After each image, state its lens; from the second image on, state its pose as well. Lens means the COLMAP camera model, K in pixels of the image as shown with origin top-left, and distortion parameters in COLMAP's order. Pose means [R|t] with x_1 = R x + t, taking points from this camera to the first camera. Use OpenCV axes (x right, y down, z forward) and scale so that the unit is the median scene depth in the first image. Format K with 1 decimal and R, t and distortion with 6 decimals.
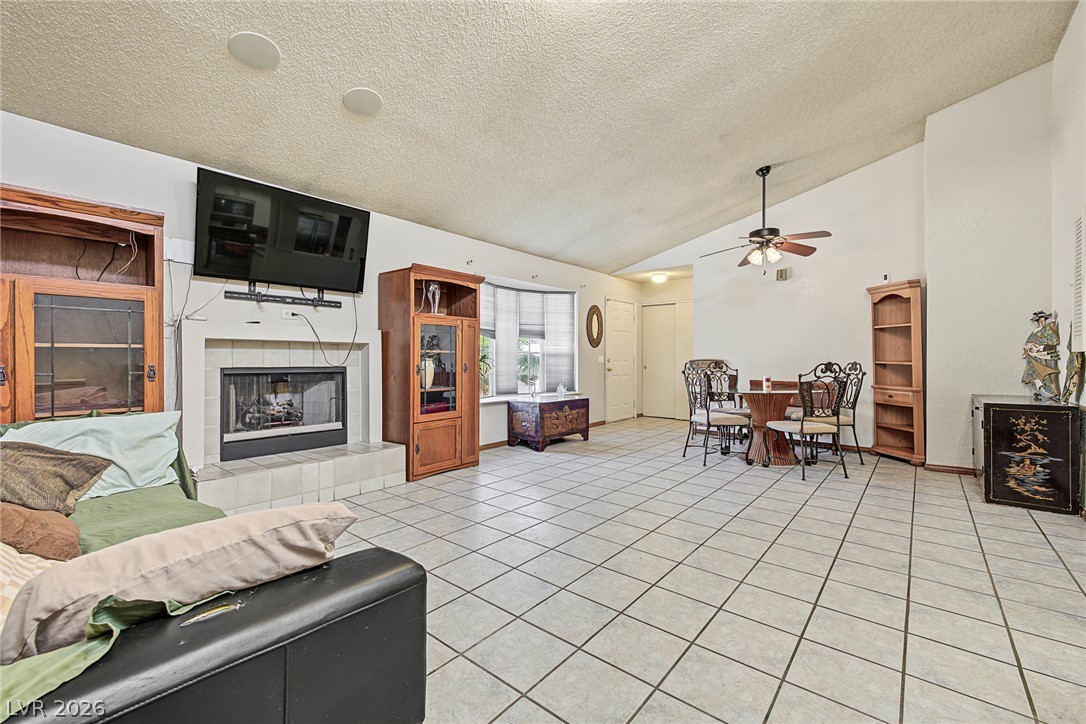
lens RADIAL K [[457.0, 0, 538.3], [0, 457.0, 359.2], [0, 0, 1]] dist [0.009417, -0.002096]
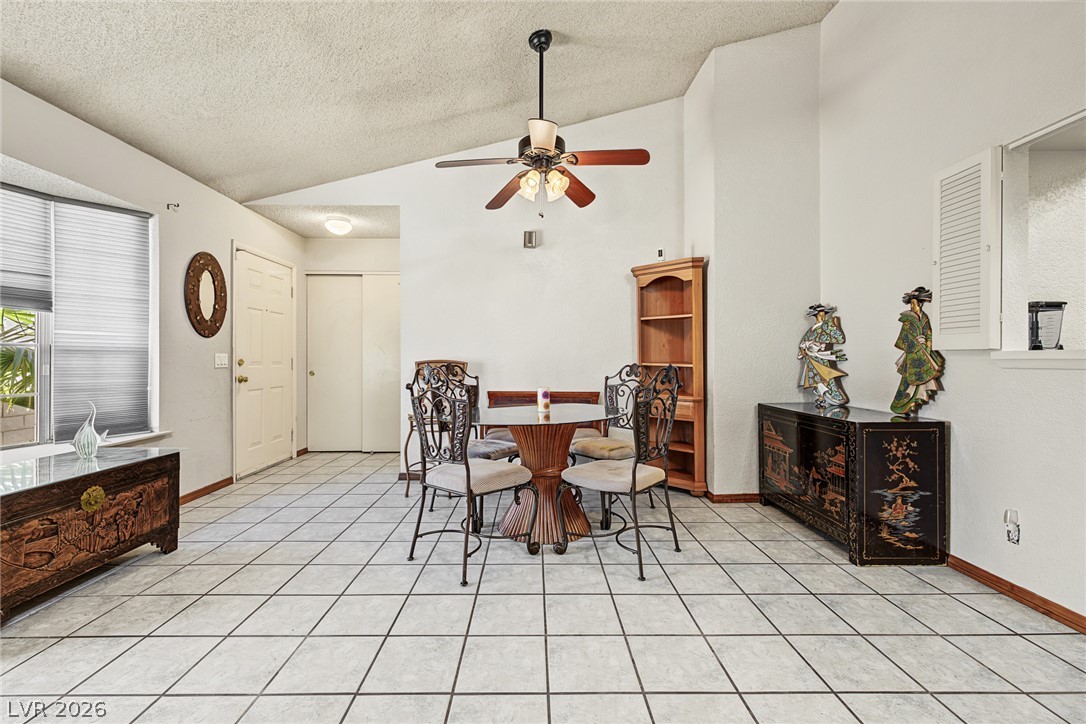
lens RADIAL K [[457.0, 0, 539.7], [0, 457.0, 360.6], [0, 0, 1]] dist [0.009417, -0.002096]
pose [[0.757536, -0.000976, 0.652793, 0.120184], [0.000474, 0.999999, 0.000944, 0.000124], [-0.652794, -0.000406, 0.757536, 0.632001]]
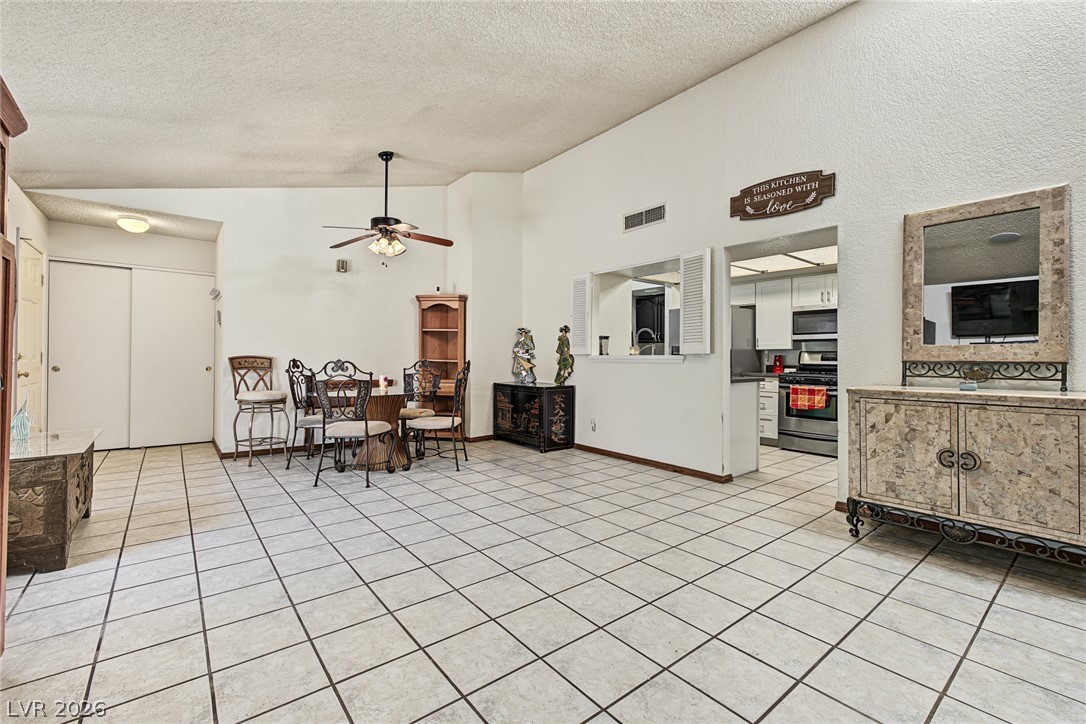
lens RADIAL K [[457.0, 0, 539.6], [0, 457.0, 359.0], [0, 0, 1]] dist [0.009417, -0.002096]
pose [[0.195599, -0.001030, 0.980683, -0.410599], [-0.008355, 0.999961, 0.002717, -0.001600], [-0.980648, -0.008725, 0.195583, 0.578621]]
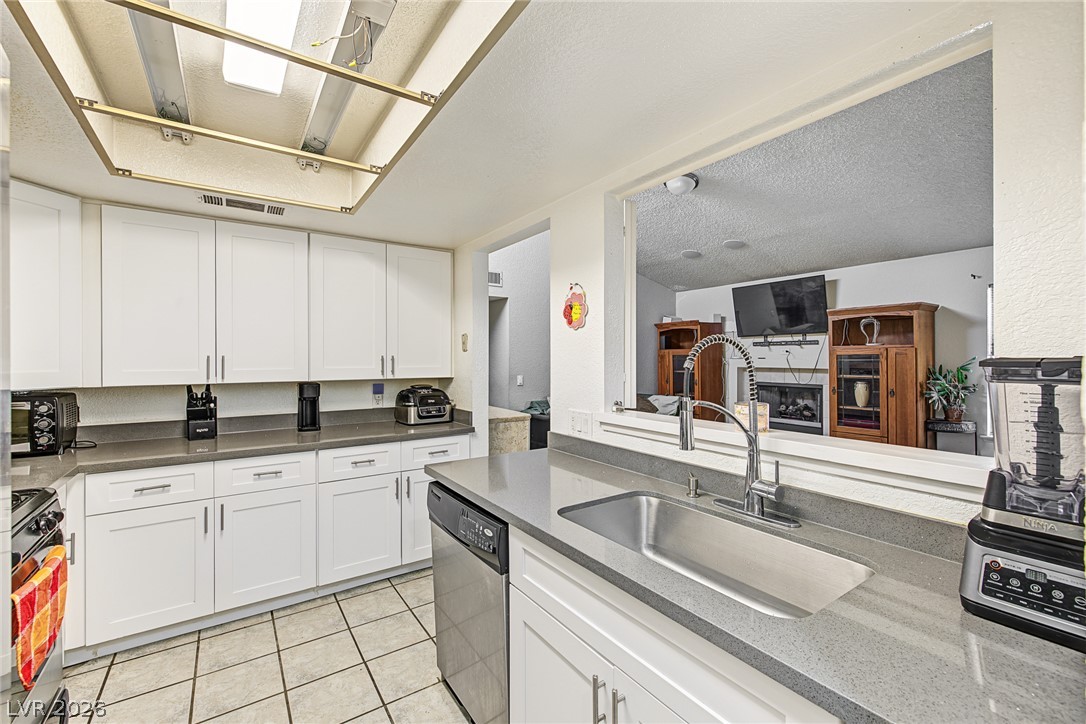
lens RADIAL K [[457.0, 0, 538.0], [0, 457.0, 359.8], [0, 0, 1]] dist [0.009417, -0.002096]
pose [[-0.270842, 0.003844, -0.962616, 1.133834], [0.002456, 0.999992, 0.003302, -0.065552], [0.962621, -0.001469, -0.270849, 0.506727]]
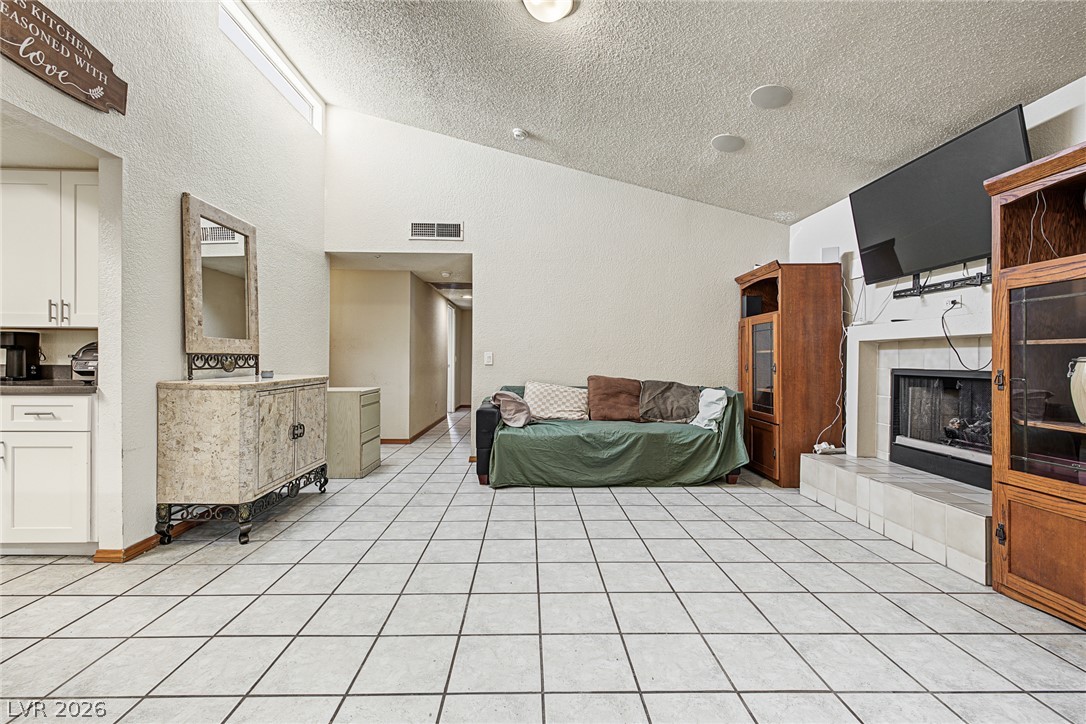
lens RADIAL K [[457.0, 0, 538.3], [0, 457.0, 360.1], [0, 0, 1]] dist [0.009417, -0.002096]
pose [[-0.751881, -0.005615, -0.659275, 0.439119], [-0.007967, 0.999968, 0.000569, 0.004339], [0.659251, 0.005680, -0.751901, 0.975164]]
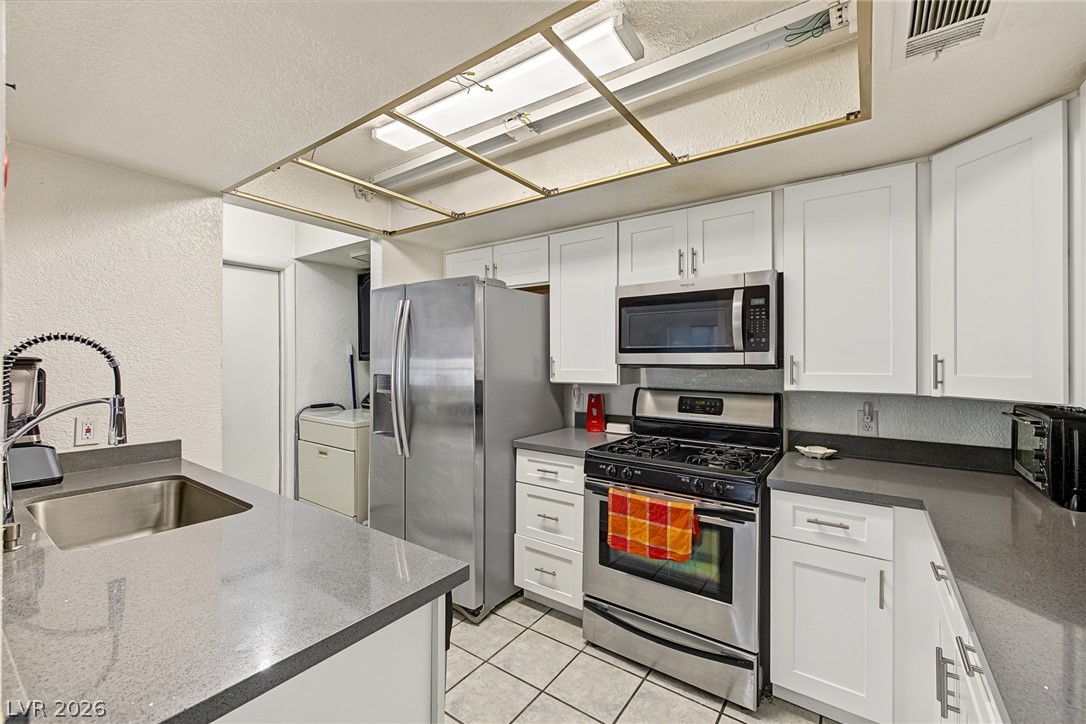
lens RADIAL K [[457.0, 0, 535.8], [0, 457.0, 357.8], [0, 0, 1]] dist [0.009417, -0.002096]
pose [[-0.067593, 0.006316, 0.997693, 0.485569], [-0.004191, 0.999969, -0.006614, -0.063664], [-0.997704, -0.004628, -0.067564, 0.257935]]
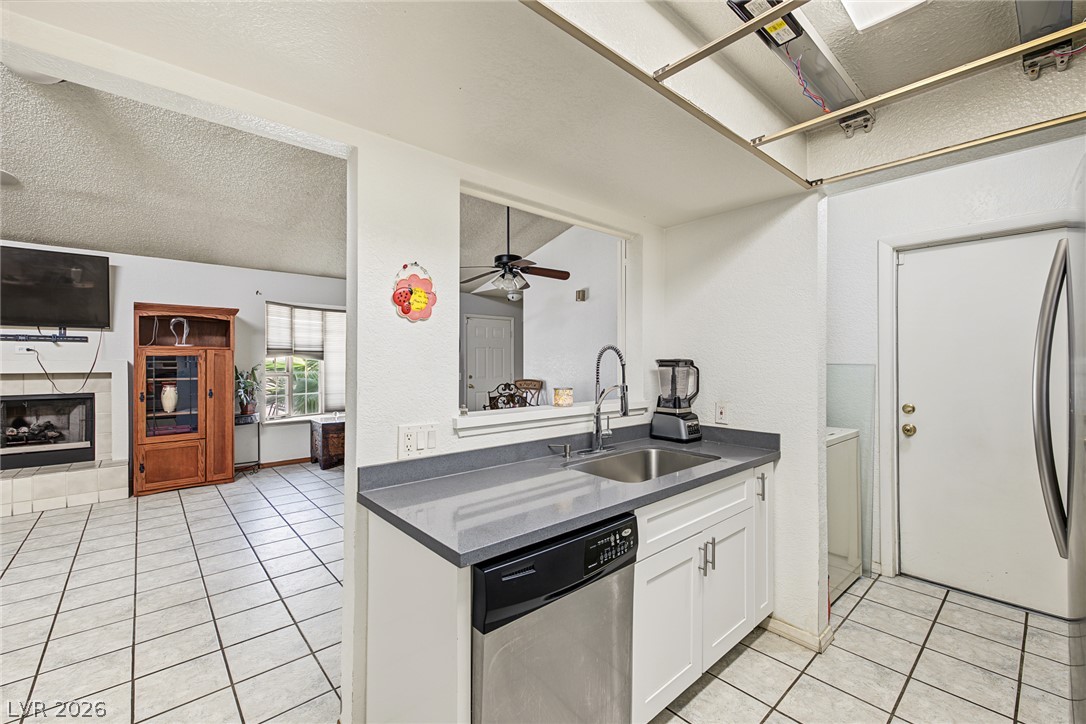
lens RADIAL K [[457.0, 0, 538.5], [0, 457.0, 358.3], [0, 0, 1]] dist [0.009417, -0.002096]
pose [[0.988237, 0.000551, -0.152926, 0.806016], [-0.000975, 0.999996, -0.002700, -0.064549], [0.152924, 0.002817, 0.988234, 0.035124]]
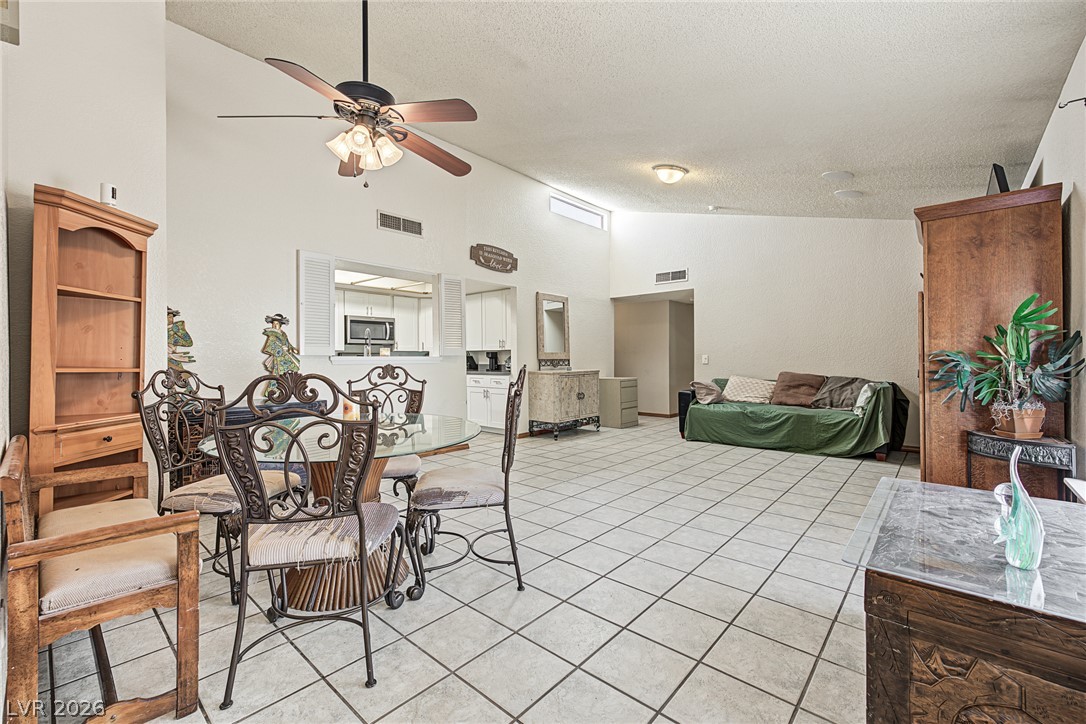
lens RADIAL K [[457.0, 0, 540.5], [0, 457.0, 358.1], [0, 0, 1]] dist [0.009417, -0.002096]
pose [[-0.999572, 0.004090, 0.028959, 0.335091], [0.004054, 0.999991, -0.001303, -0.002822], [-0.028964, -0.001185, -0.999580, 1.680305]]
